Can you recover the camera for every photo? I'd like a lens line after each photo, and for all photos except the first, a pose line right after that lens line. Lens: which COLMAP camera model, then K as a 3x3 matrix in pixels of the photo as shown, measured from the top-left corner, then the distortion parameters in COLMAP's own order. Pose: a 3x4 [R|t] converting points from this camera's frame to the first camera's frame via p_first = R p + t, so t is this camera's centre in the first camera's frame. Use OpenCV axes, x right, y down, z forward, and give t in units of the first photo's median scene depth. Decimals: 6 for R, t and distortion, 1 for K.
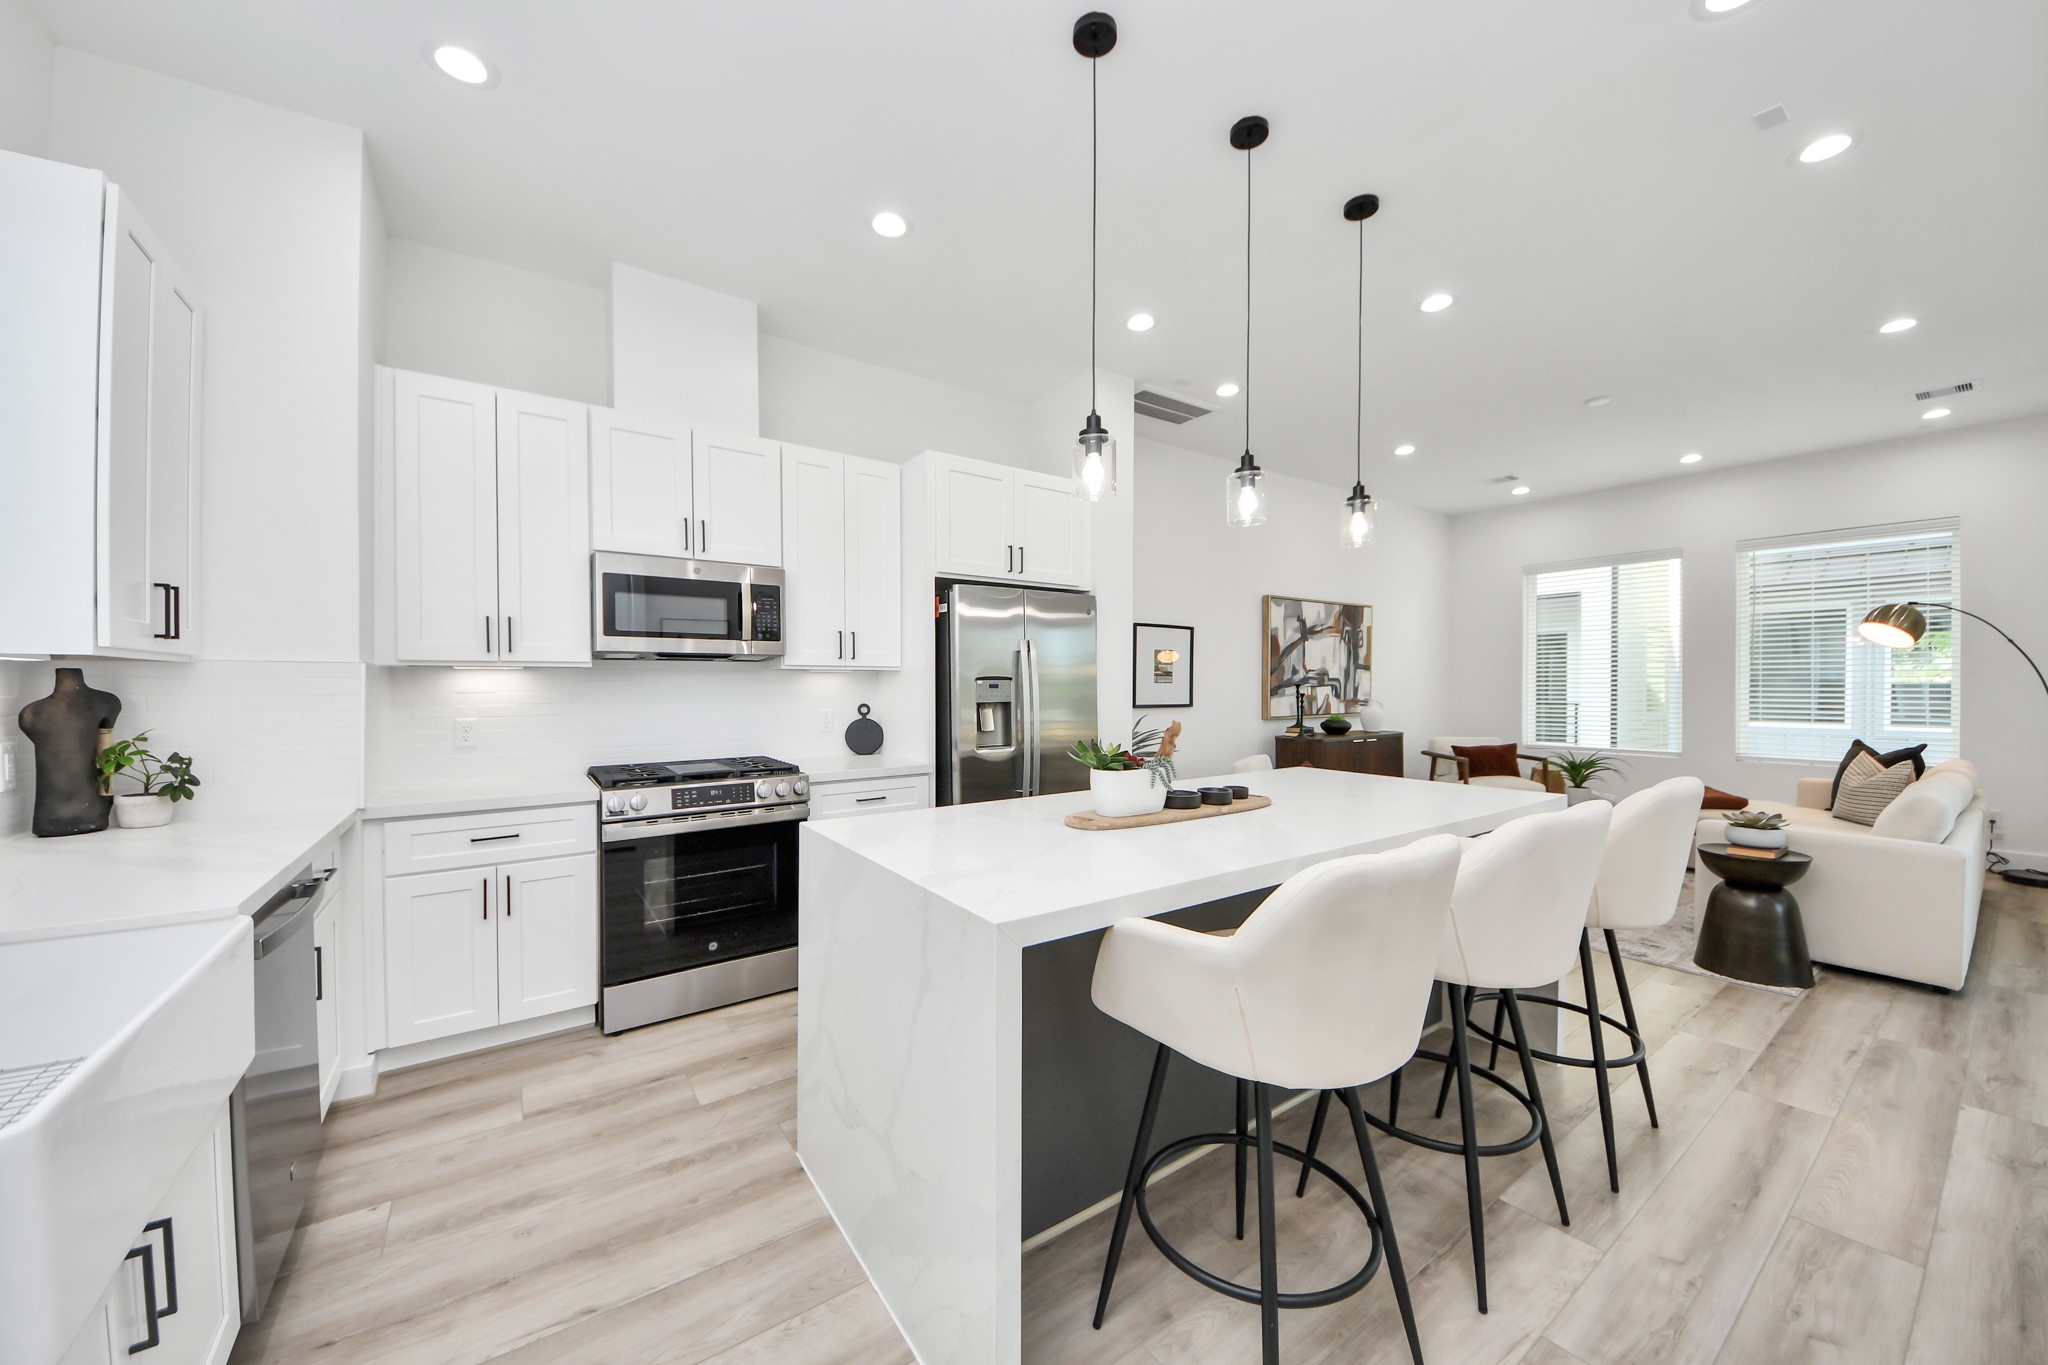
lens RADIAL K [[746.3, 0, 1024.0], [0, 746.3, 682.5], [0, 0, 1]] dist [-0.000516, -0.000170]
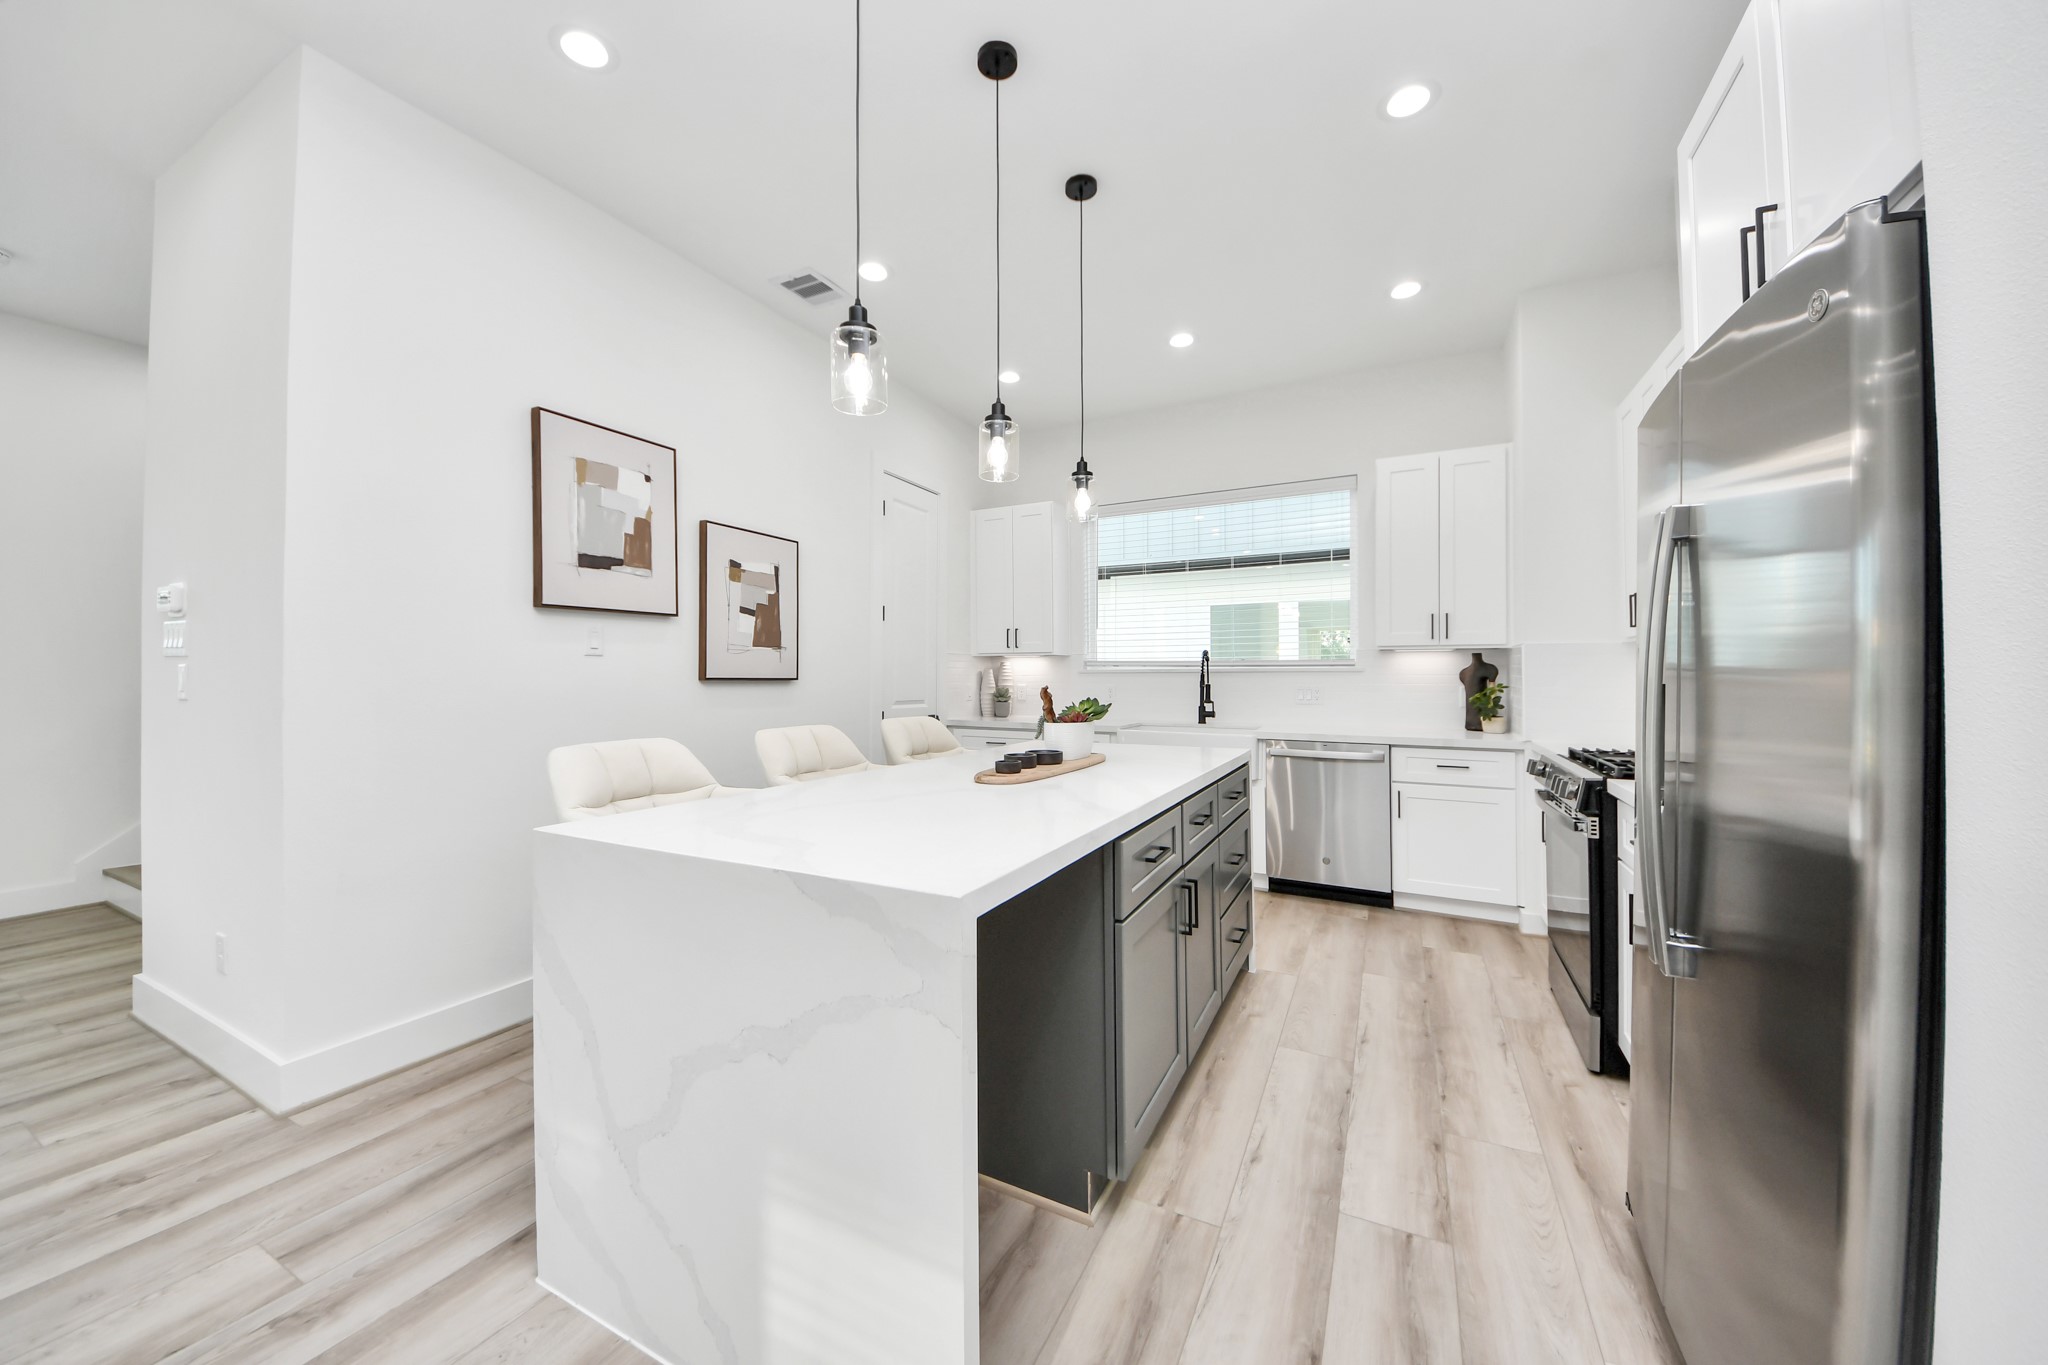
lens RADIAL K [[745.6, 0, 1023.9], [0, 745.6, 664.0], [0, 0, 1]] dist [-0.000701, -0.000168]
pose [[-0.881546, -0.006416, -0.472055, 0.785089], [-0.003557, 0.999970, -0.006948, 0.026492], [0.472085, -0.004446, -0.881542, 2.009620]]
